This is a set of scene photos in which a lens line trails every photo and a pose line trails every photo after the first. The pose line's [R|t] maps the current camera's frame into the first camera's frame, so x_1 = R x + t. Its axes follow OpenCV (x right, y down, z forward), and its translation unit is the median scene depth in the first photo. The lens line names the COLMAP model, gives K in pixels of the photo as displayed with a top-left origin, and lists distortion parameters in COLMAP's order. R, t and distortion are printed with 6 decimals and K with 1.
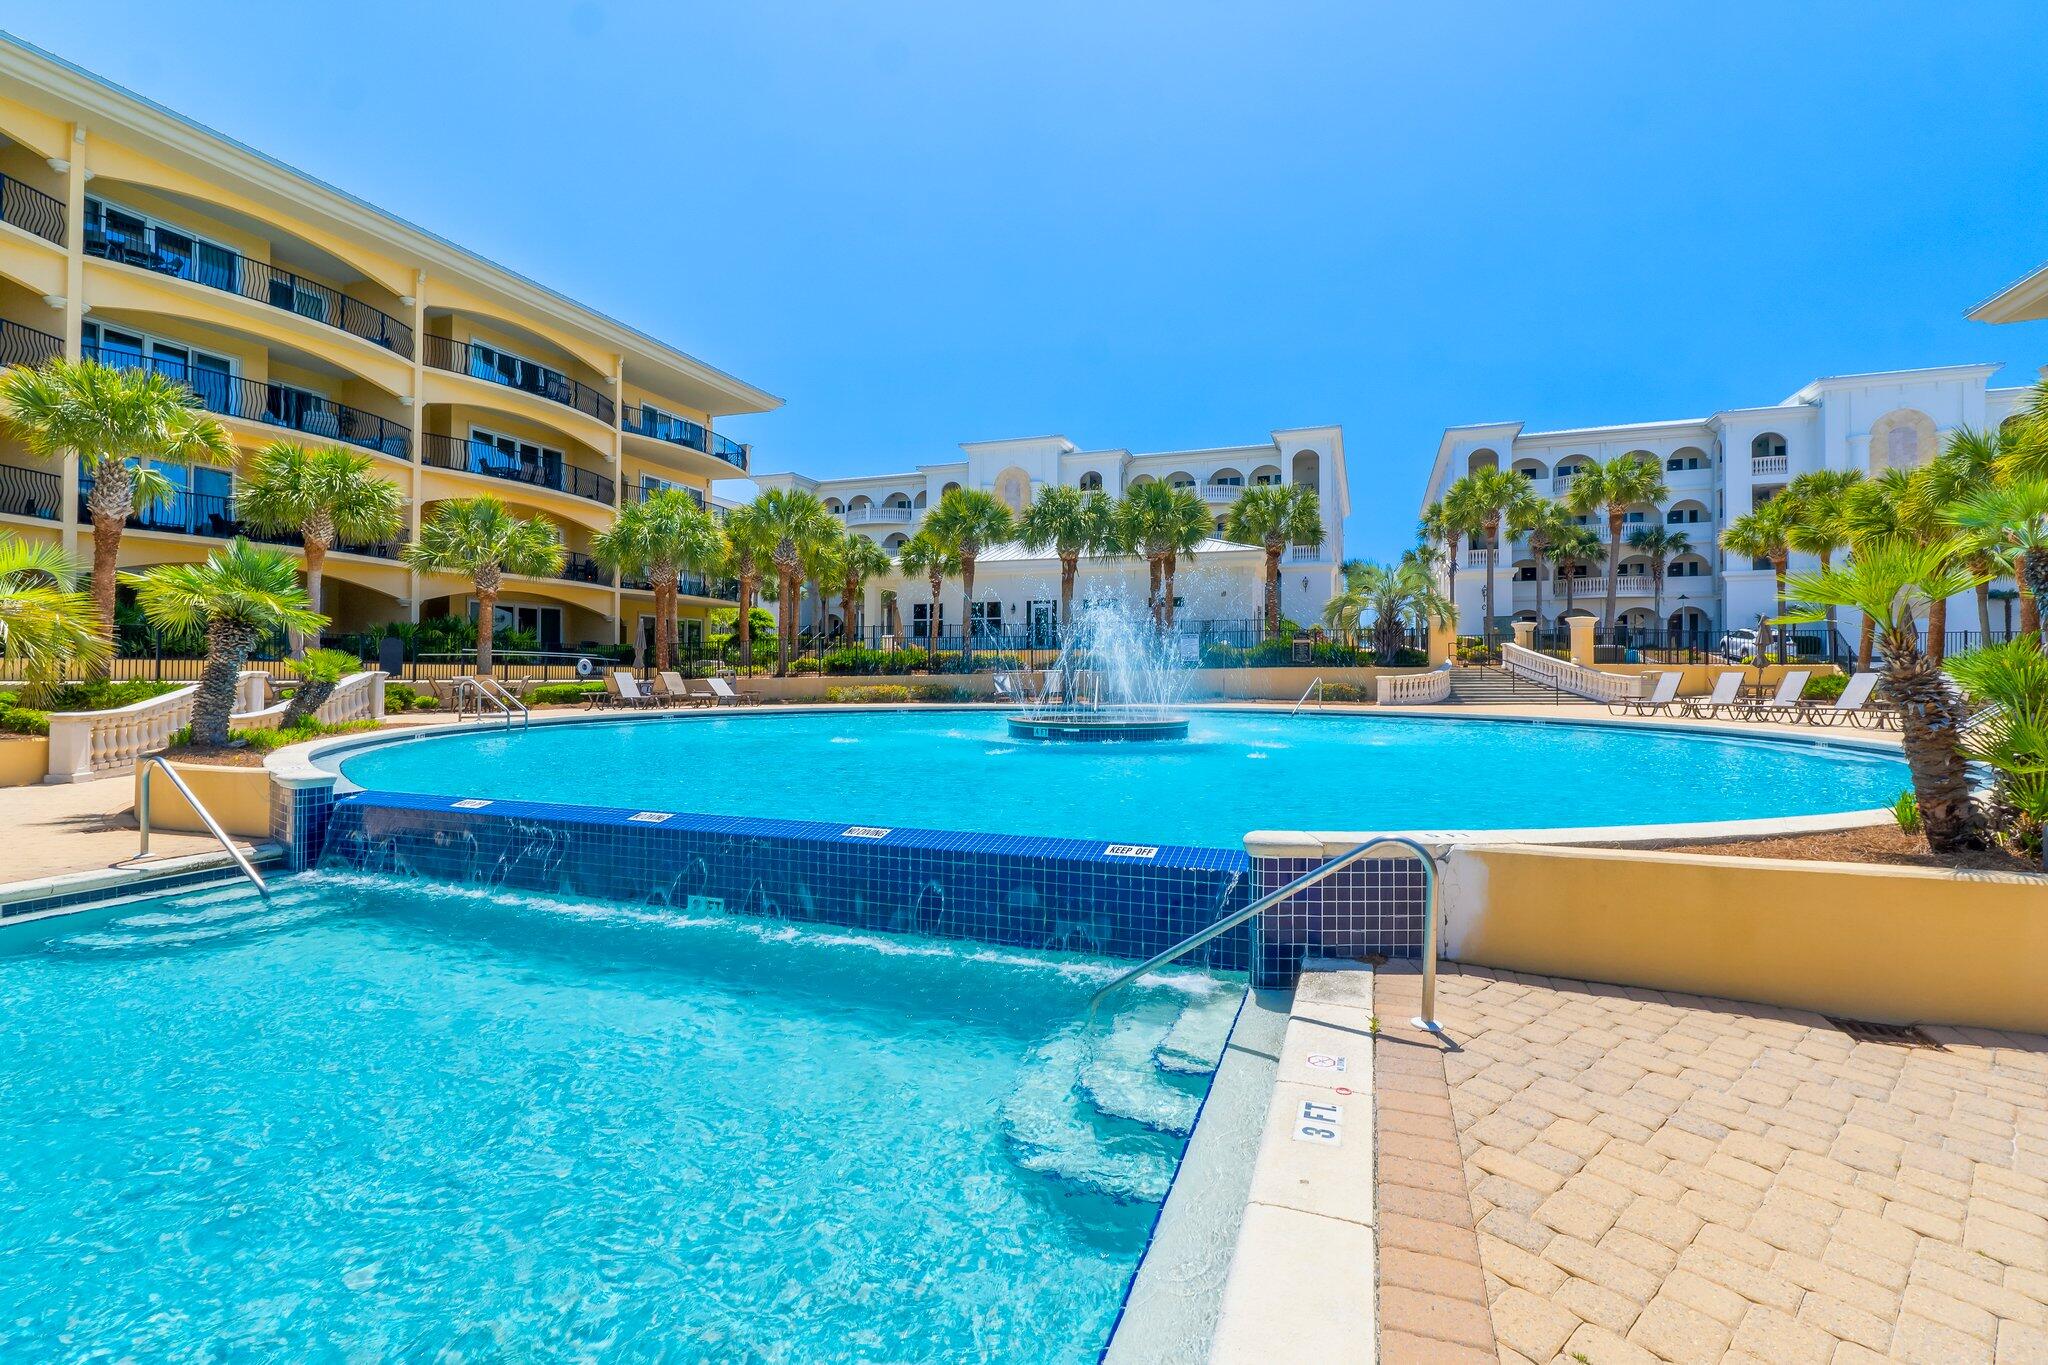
lens RADIAL K [[943.5, 0, 1023.2], [0, 943.5, 666.5], [0, 0, 1]] dist [-0.004546, -0.000375]
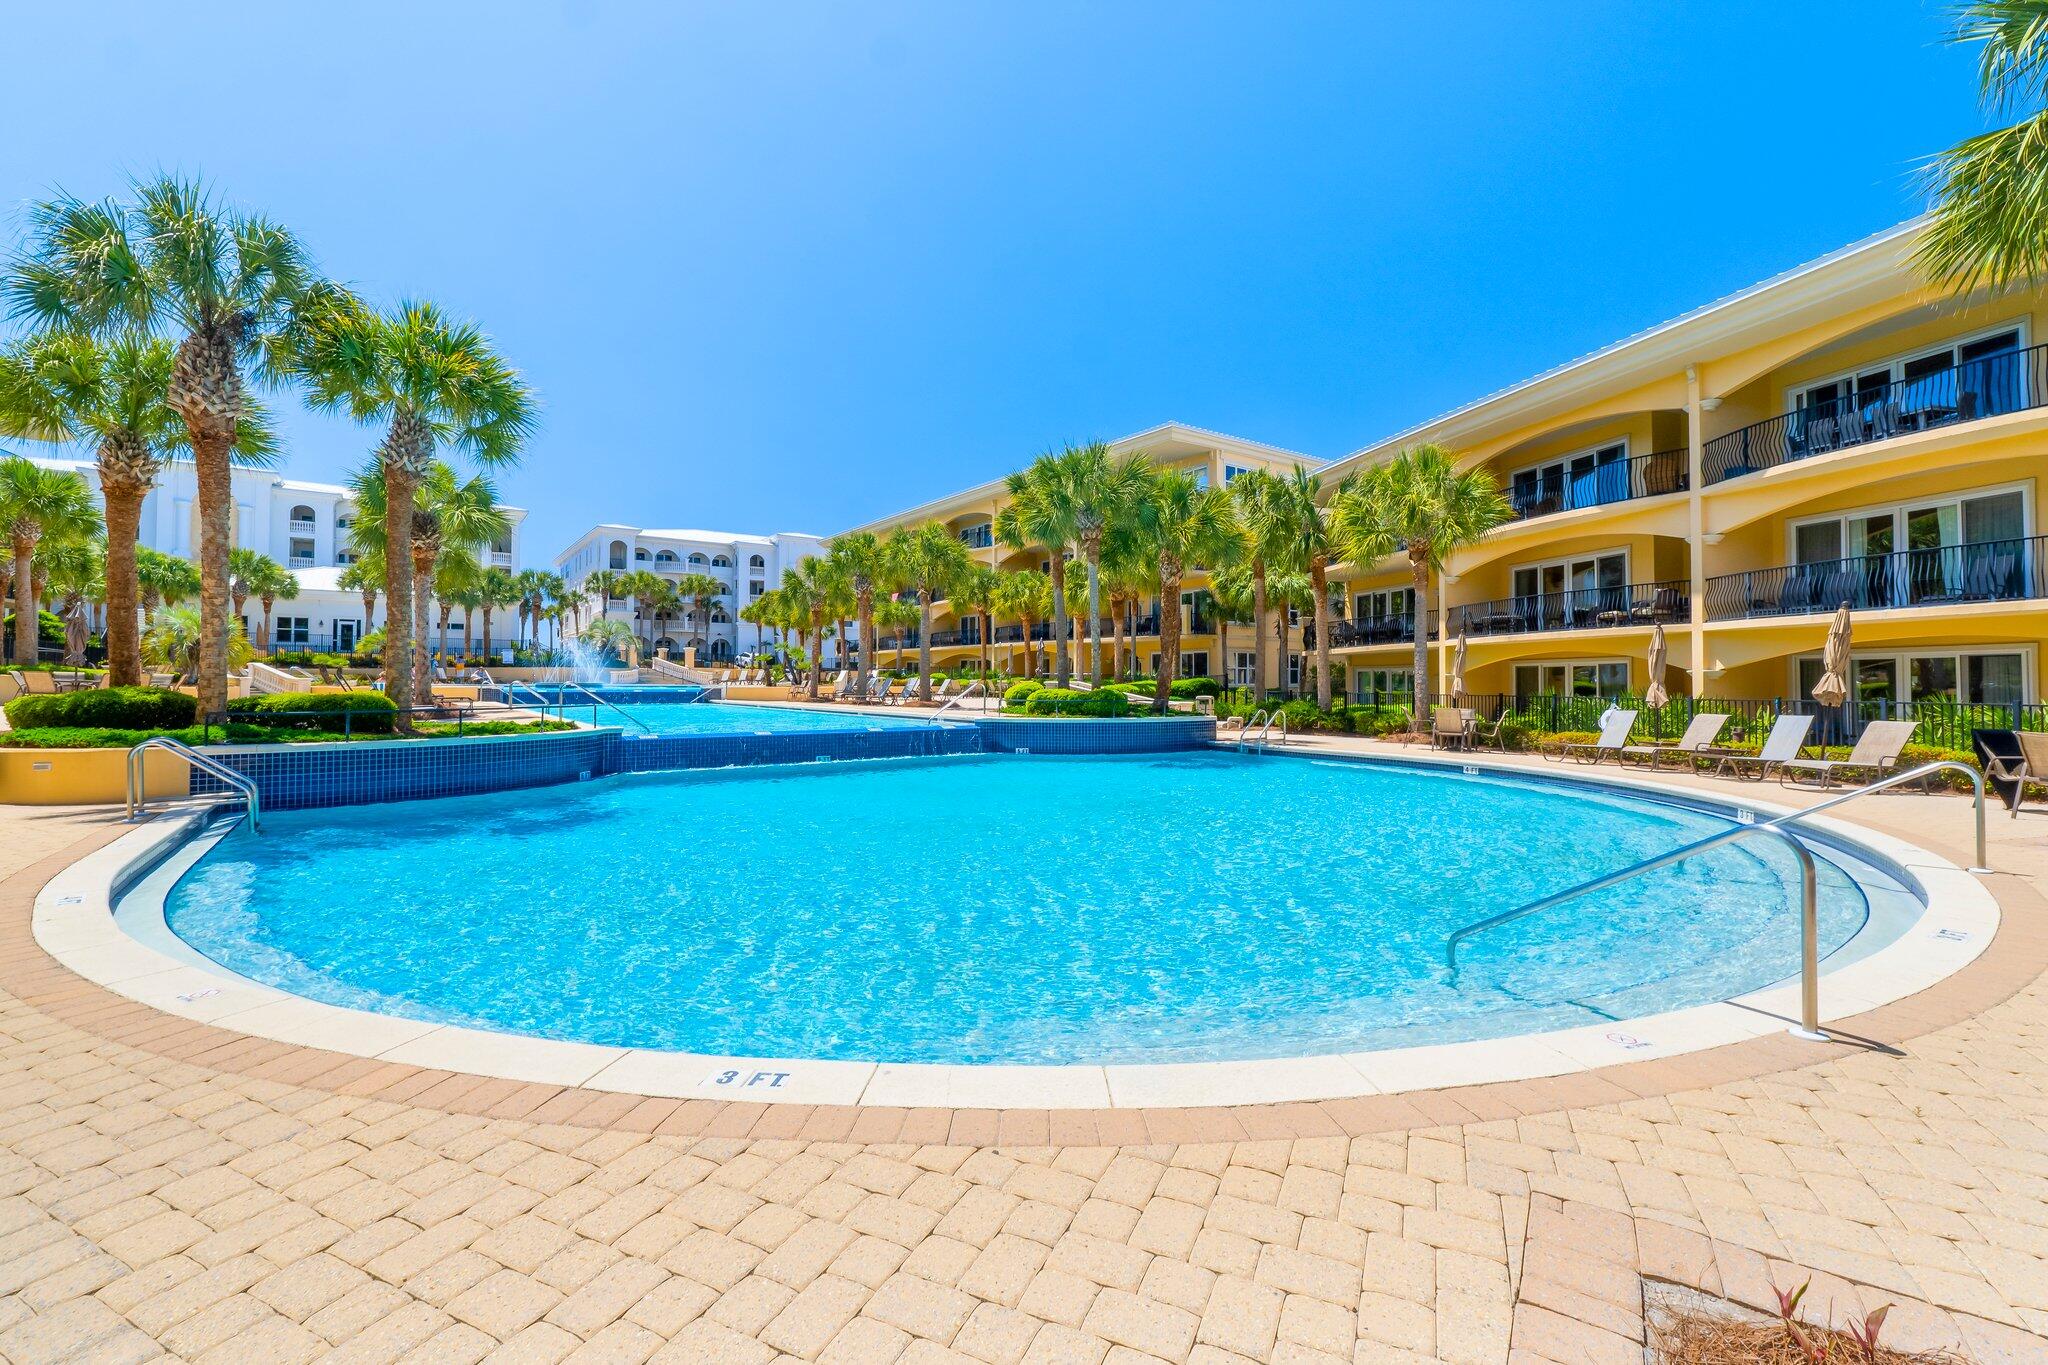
lens RADIAL K [[886.5, 0, 1027.1], [0, 886.5, 678.9], [0, 0, 1]] dist [-0.000117, 0.000001]
pose [[0.568254, 0.003601, 0.822845, -0.446678], [-0.011732, 0.999924, 0.003726, 0.004235], [-0.822769, -0.011771, 0.568253, -0.567533]]
